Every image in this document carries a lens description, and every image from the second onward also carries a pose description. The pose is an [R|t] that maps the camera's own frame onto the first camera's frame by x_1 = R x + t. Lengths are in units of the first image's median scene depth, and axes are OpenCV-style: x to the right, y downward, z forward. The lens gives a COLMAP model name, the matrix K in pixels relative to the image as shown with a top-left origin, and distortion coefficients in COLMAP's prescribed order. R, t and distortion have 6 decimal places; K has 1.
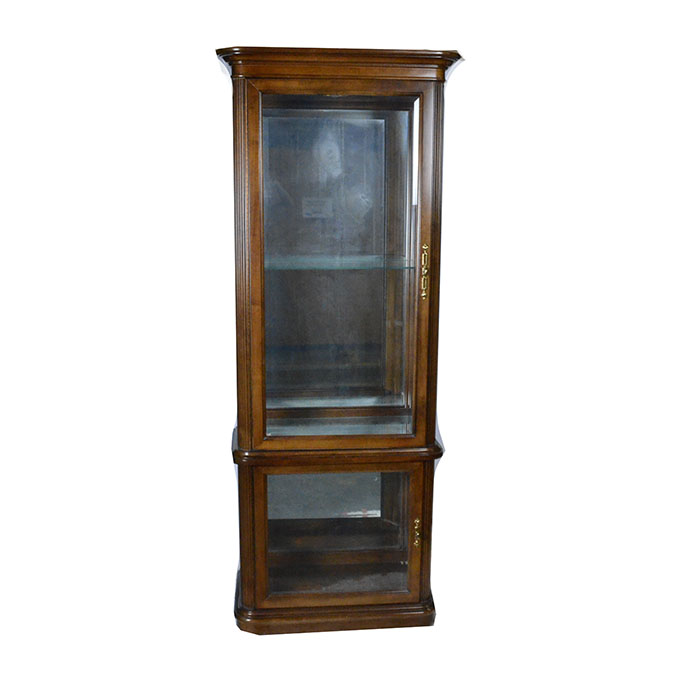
lens RADIAL K [[875.7, 0, 343.2], [0, 875.7, 342.4], [0, 0, 1]] dist [-0.032782, 0.000000]
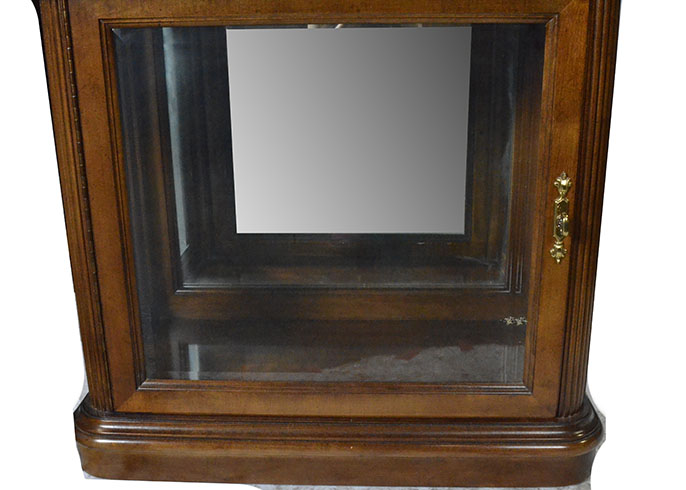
lens RADIAL K [[698.4, 0, 342.4], [0, 698.4, 245.1], [0, 0, 1]] dist [0.019065, 0.000000]
pose [[0.987329, 0.019919, -0.157431, 0.043054], [-0.007063, 0.996623, 0.081805, 0.200171], [0.158529, -0.079657, 0.984136, 0.698241]]
